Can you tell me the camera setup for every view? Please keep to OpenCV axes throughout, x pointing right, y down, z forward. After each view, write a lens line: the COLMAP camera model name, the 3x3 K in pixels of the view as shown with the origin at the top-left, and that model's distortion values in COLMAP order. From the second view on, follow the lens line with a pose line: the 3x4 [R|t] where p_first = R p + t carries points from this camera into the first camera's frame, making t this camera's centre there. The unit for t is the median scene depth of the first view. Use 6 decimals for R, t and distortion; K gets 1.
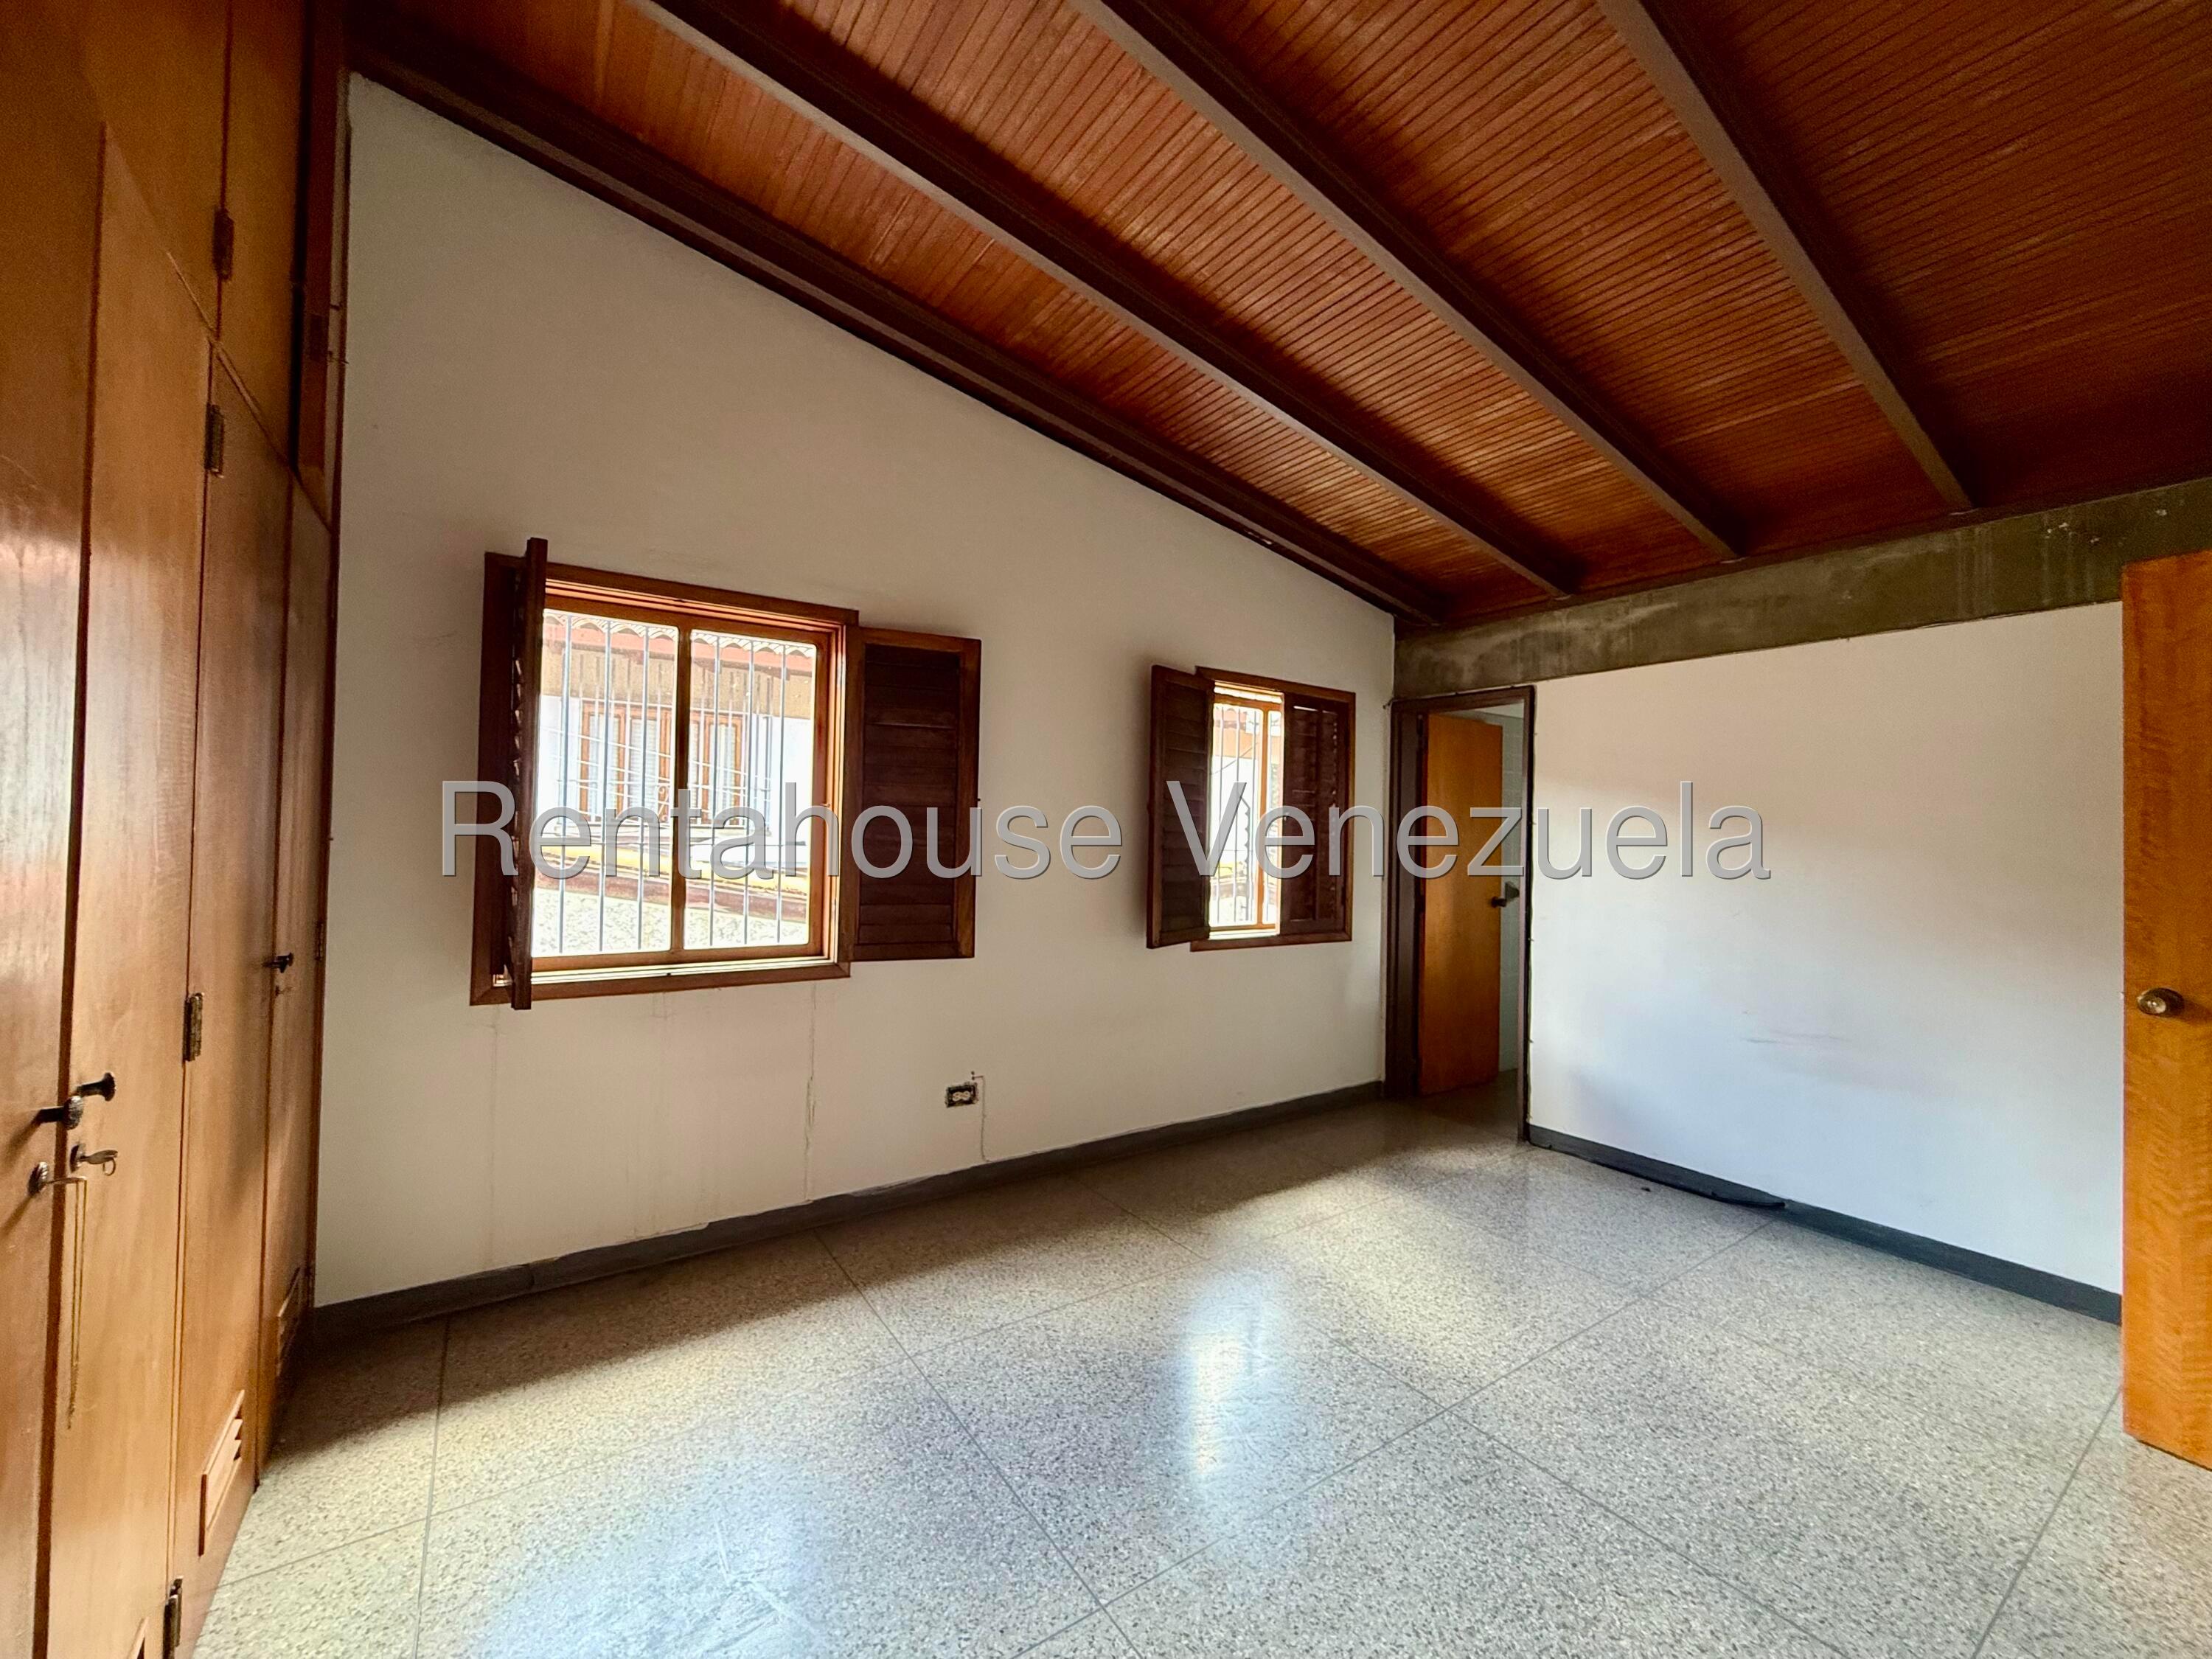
lens RADIAL K [[883.9, 0, 1100.7], [0, 883.9, 826.4], [0, 0, 1]] dist [-0.001361, 0.000423]
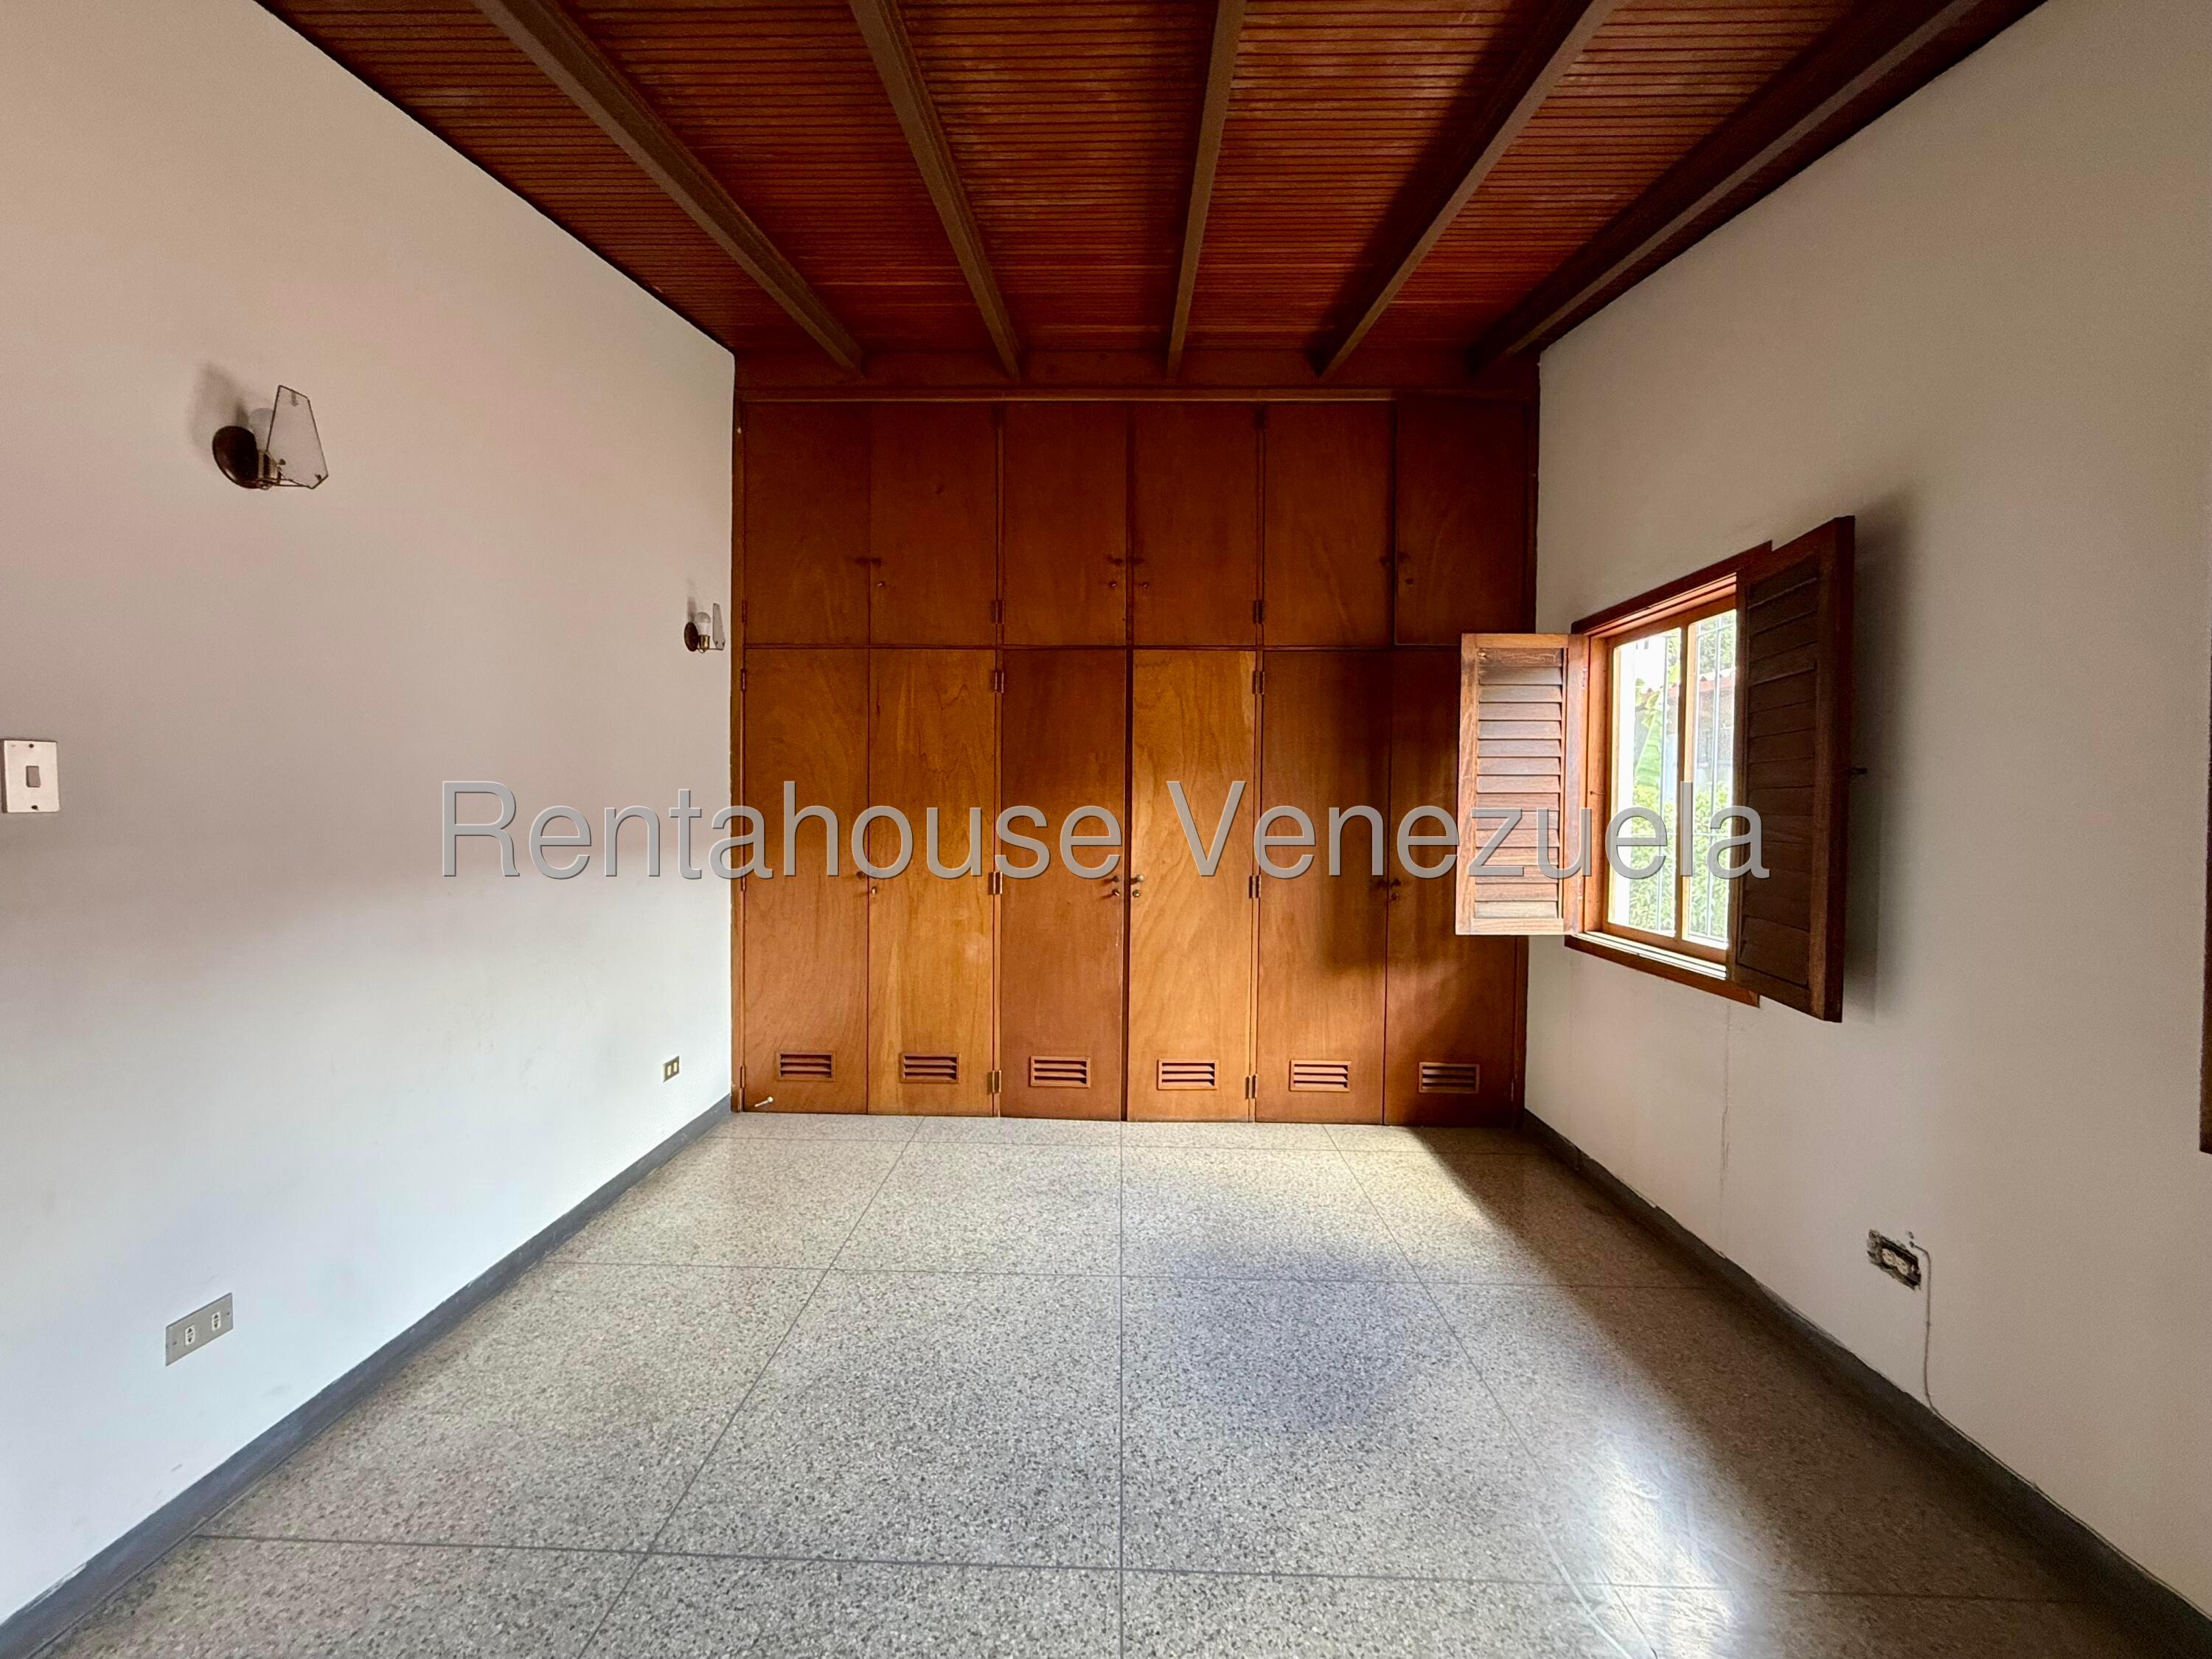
lens RADIAL K [[883.9, 0, 1099.6], [0, 883.9, 827.1], [0, 0, 1]] dist [-0.001361, 0.000423]
pose [[-0.582294, -0.006188, -0.812955, 0.702329], [-0.012101, 0.999926, 0.001056, 0.014643], [0.812888, 0.010452, -0.582326, 0.973723]]
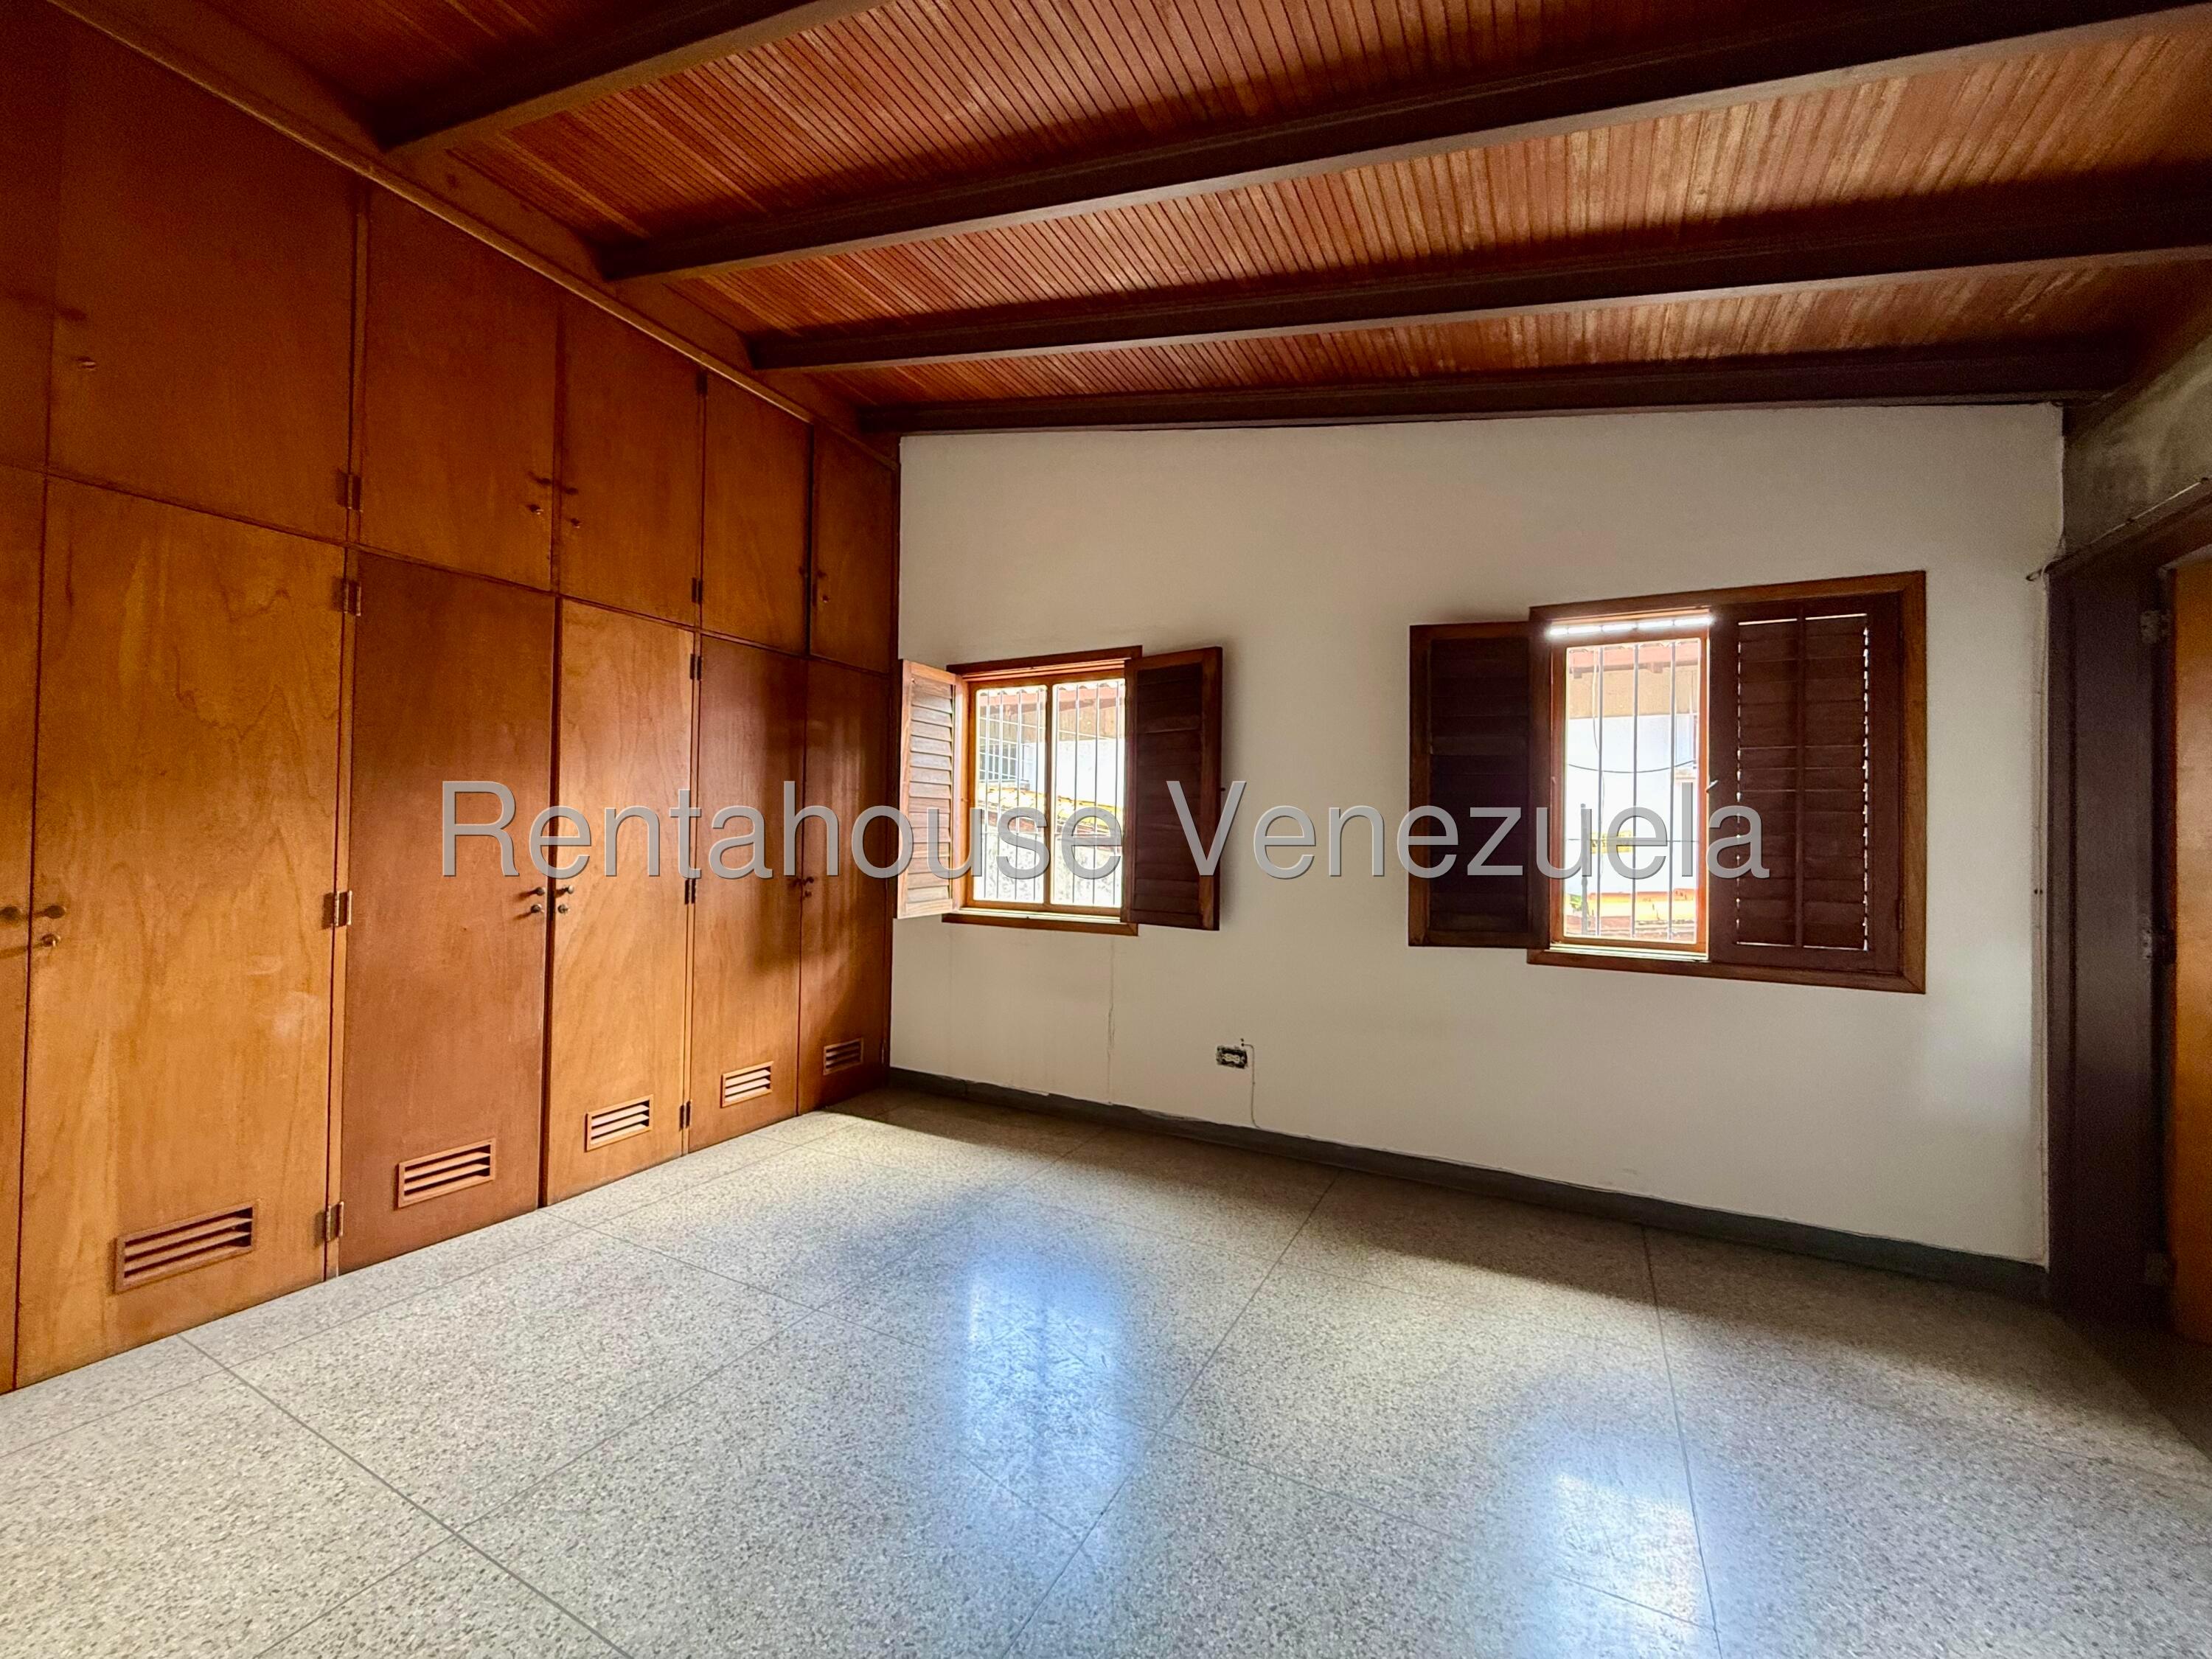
lens RADIAL K [[883.9, 0, 1098.6], [0, 883.9, 827.3], [0, 0, 1]] dist [-0.001361, 0.000423]
pose [[0.468076, -0.023969, -0.883363, 0.803484], [0.005077, 0.999689, -0.024435, 0.045604], [0.883674, 0.006952, 0.468052, 0.357333]]
